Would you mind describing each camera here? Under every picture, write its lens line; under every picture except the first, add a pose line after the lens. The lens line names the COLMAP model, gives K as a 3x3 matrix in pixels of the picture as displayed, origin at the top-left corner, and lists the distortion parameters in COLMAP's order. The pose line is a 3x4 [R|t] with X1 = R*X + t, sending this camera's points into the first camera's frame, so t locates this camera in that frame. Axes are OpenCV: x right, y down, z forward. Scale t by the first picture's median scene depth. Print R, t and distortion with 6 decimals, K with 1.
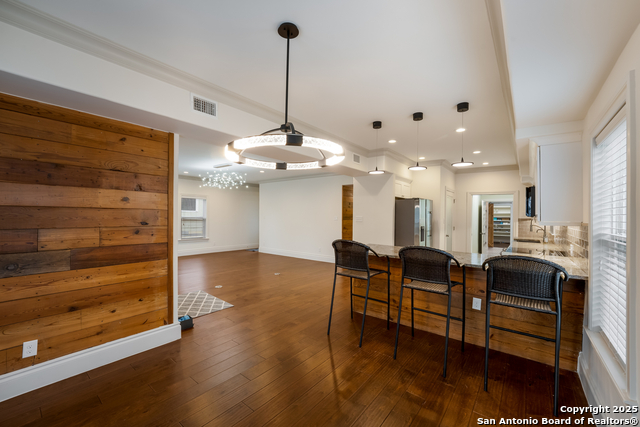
lens RADIAL K [[258.6, 0, 317.2], [0, 258.6, 214.2], [0, 0, 1]] dist [-0.048618, 0.000182]
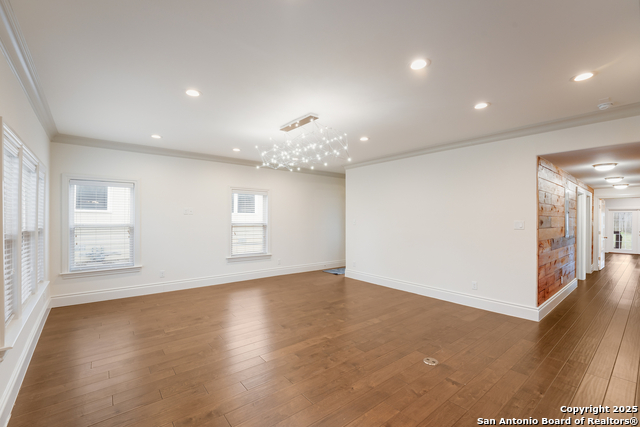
lens RADIAL K [[265.3, 0, 321.5], [0, 265.3, 218.2], [0, 0, 1]] dist [-0.012391, 0.000236]
pose [[0.979609, -0.008190, -0.200747, -0.154145], [0.009164, 0.999950, 0.003922, -0.001108], [0.200705, -0.005682, 0.979635, 0.347395]]
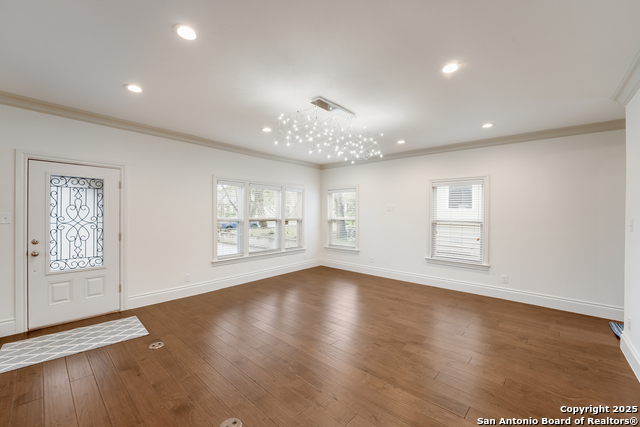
lens RADIAL K [[258.6, 0, 317.2], [0, 258.6, 214.2], [0, 0, 1]] dist [-0.048618, 0.000182]
pose [[-0.053059, -0.006320, -0.998571, 0.060382], [-0.003419, 0.999975, -0.006147, 0.002380], [0.998586, 0.003088, -0.053079, 0.693947]]
